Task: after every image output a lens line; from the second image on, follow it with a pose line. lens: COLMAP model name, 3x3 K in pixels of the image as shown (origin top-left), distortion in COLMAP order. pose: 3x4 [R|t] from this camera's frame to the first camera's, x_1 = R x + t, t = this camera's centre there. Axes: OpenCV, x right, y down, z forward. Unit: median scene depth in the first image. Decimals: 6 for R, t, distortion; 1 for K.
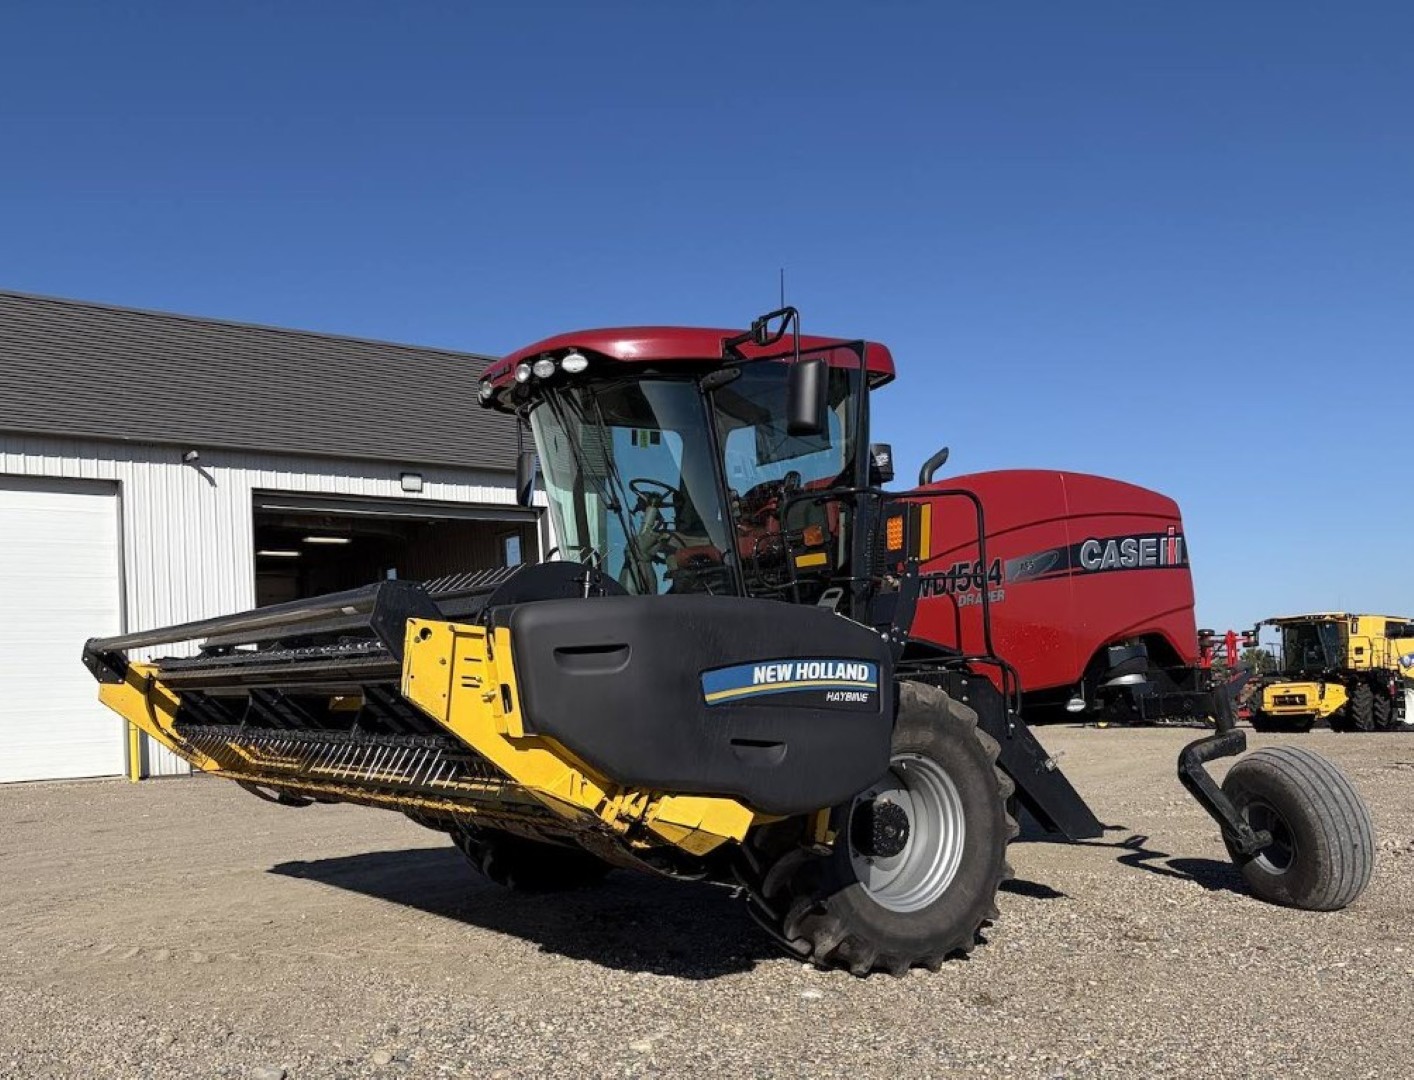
lens RADIAL K [[1330.9, 0, 649.4], [0, 1330.9, 660.9], [0, 0, 1]] dist [0.103064, -0.088218]
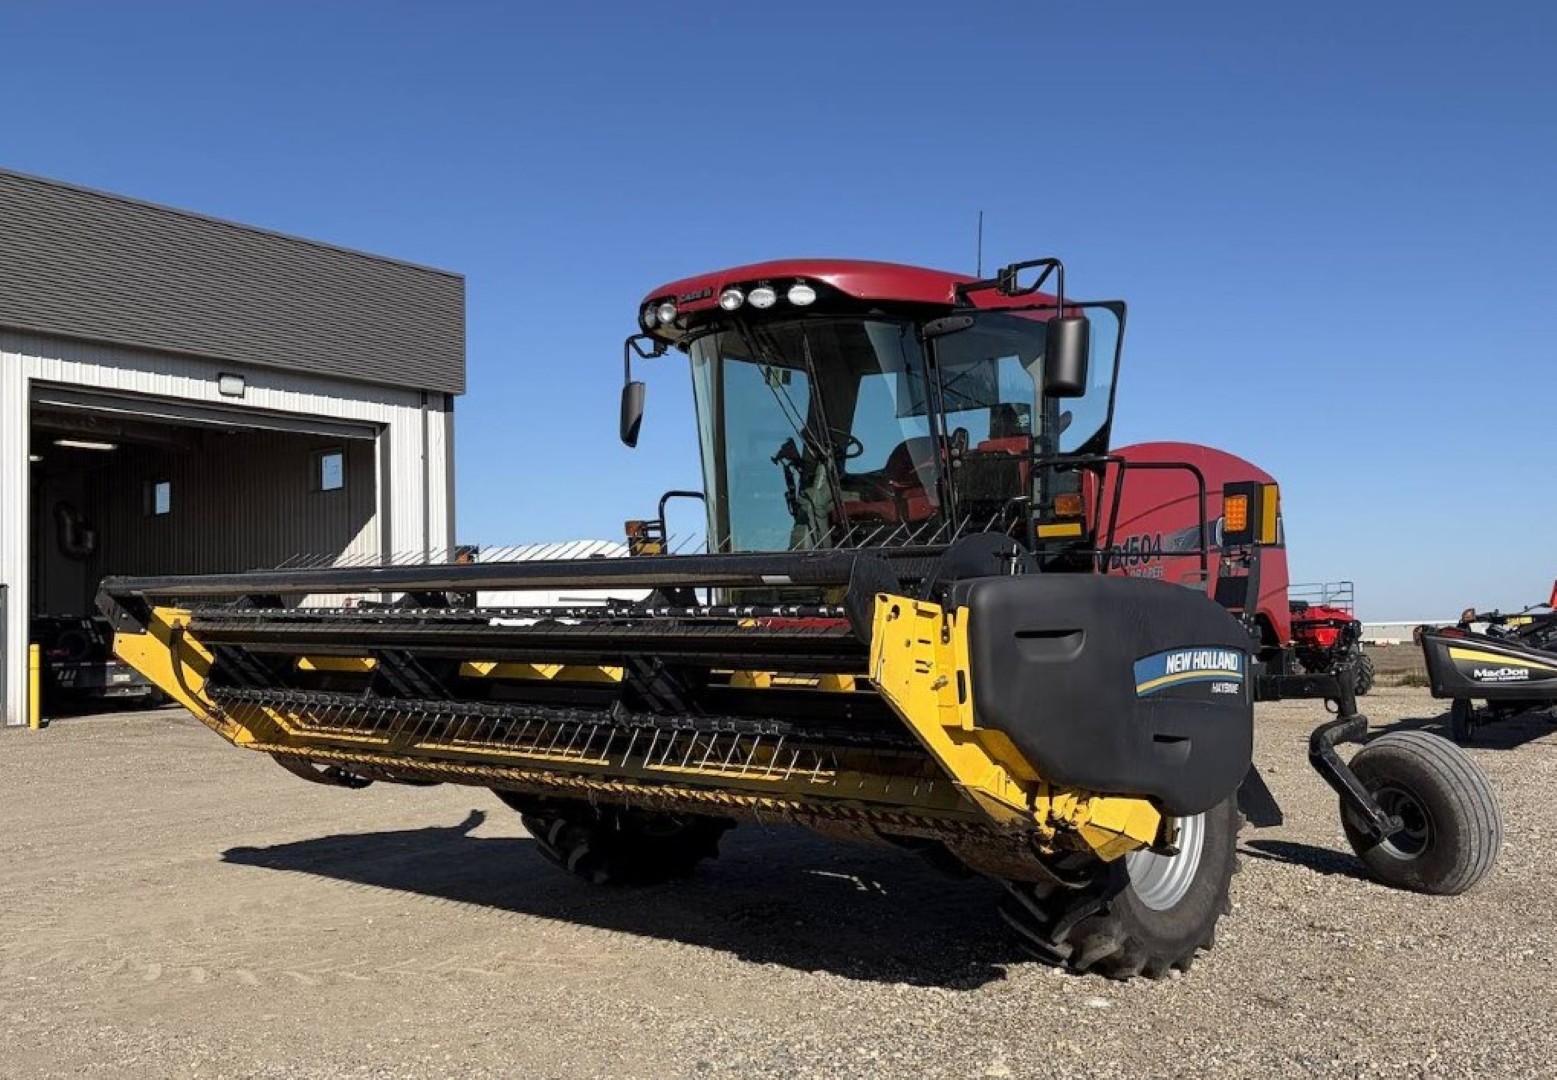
lens RADIAL K [[1468.9, 0, 779.4], [0, 1468.9, 583.7], [0, 0, 1]] dist [0.045709, 0.000518]
pose [[0.963895, 0.038879, 0.263430, -0.315468], [-0.034992, 0.999199, -0.019433, -0.011186], [-0.263974, 0.009514, 0.964483, 0.060269]]
